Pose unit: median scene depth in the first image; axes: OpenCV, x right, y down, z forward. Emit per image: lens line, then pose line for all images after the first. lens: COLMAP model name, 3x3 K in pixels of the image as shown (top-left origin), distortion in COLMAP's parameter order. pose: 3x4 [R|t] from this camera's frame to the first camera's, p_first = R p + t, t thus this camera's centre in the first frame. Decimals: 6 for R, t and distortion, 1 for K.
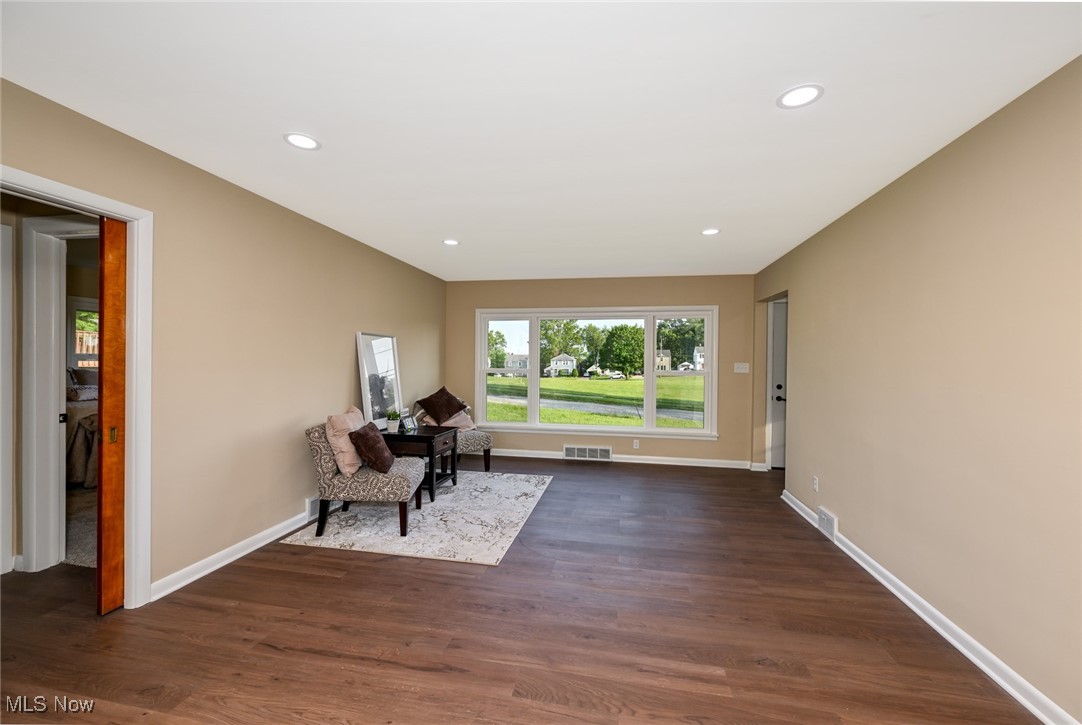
lens RADIAL K [[430.1, 0, 541.0], [0, 430.1, 362.5], [0, 0, 1]] dist [-0.003350, -0.000462]
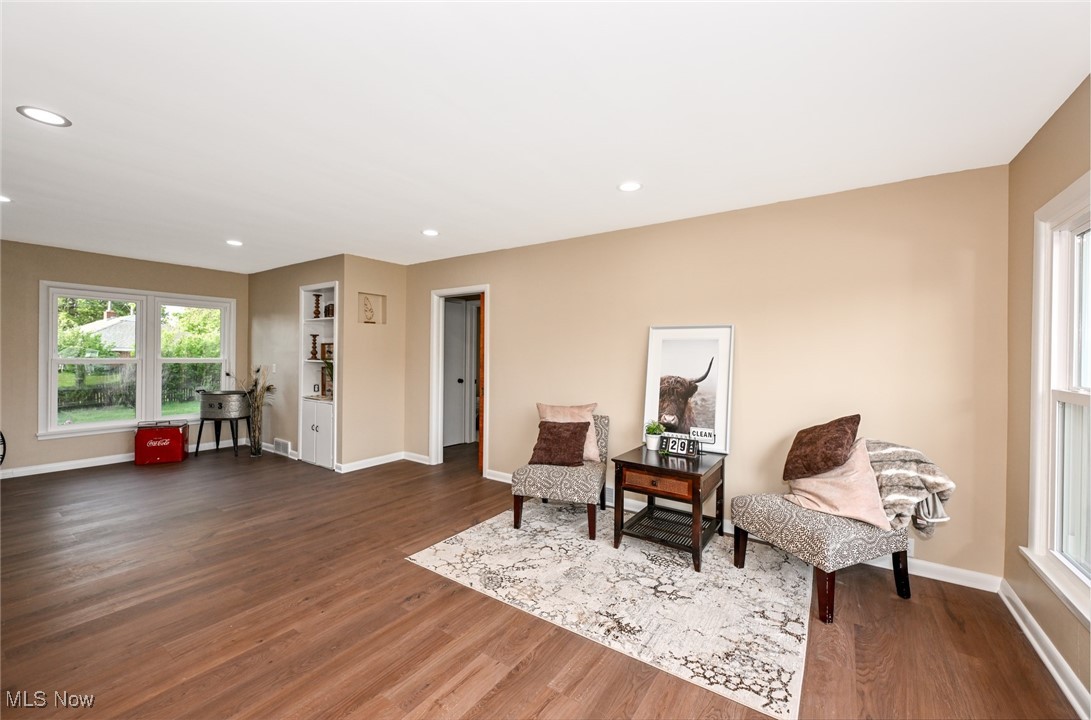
lens RADIAL K [[429.1, 0, 541.6], [0, 429.1, 355.6], [0, 0, 1]] dist [-0.001436, -0.000067]
pose [[-0.399185, -0.015581, -0.916738, 0.600197], [-0.016137, 0.999820, -0.009966, 0.000087], [0.916728, 0.010815, -0.399365, 1.448334]]
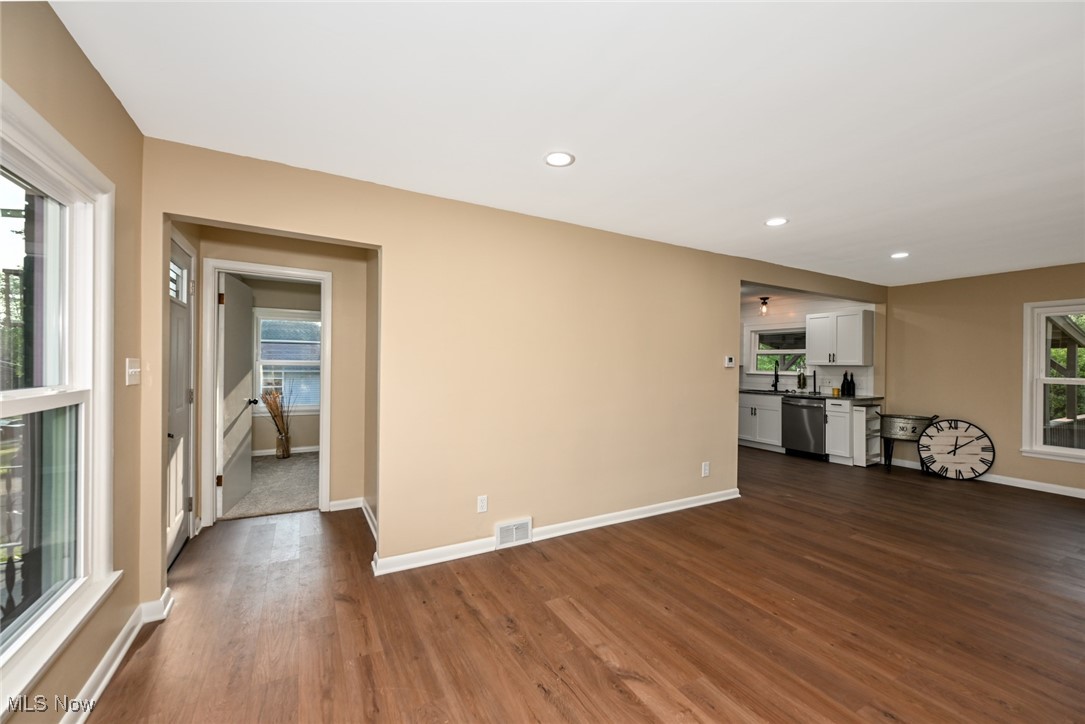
lens RADIAL K [[428.4, 0, 539.6], [0, 428.4, 365.5], [0, 0, 1]] dist [-0.000722, -0.000163]
pose [[-0.642809, -0.016005, 0.765859, -0.092882], [-0.016680, 0.999837, 0.006895, -0.003910], [-0.765845, -0.008342, -0.642971, 1.603352]]
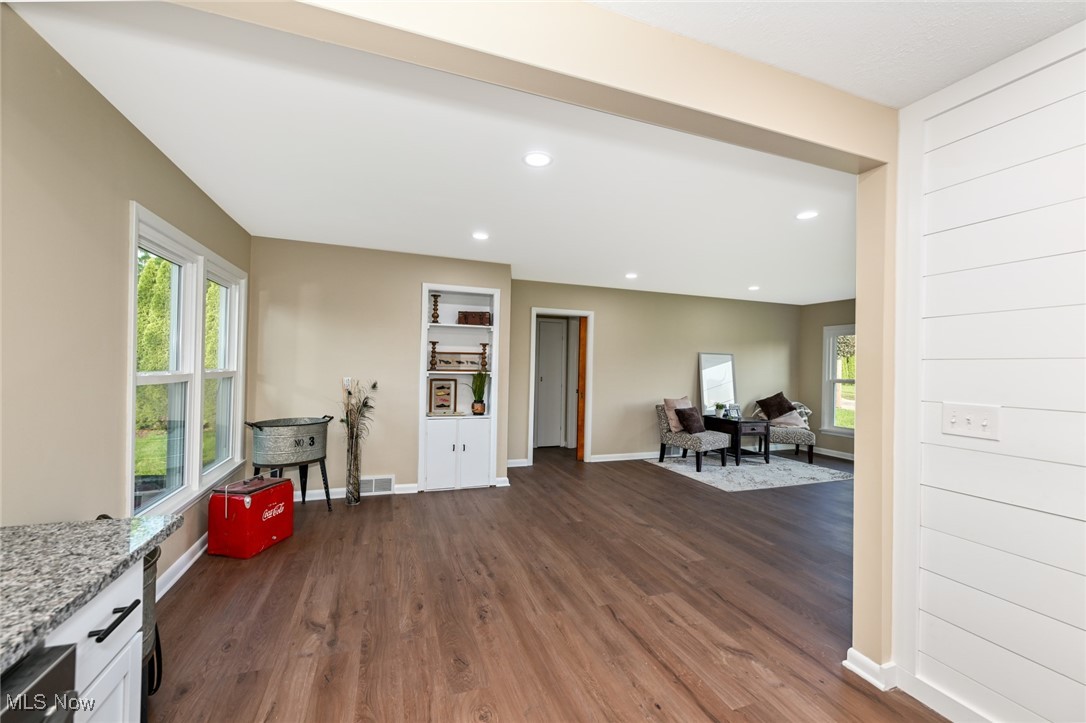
lens RADIAL K [[428.8, 0, 540.1], [0, 428.8, 365.0], [0, 0, 1]] dist [-0.000722, -0.000163]
pose [[0.514785, -0.001021, -0.857318, 0.824650], [-0.016312, 0.999807, -0.010985, 0.003959], [0.857164, 0.019639, 0.514669, -0.434676]]
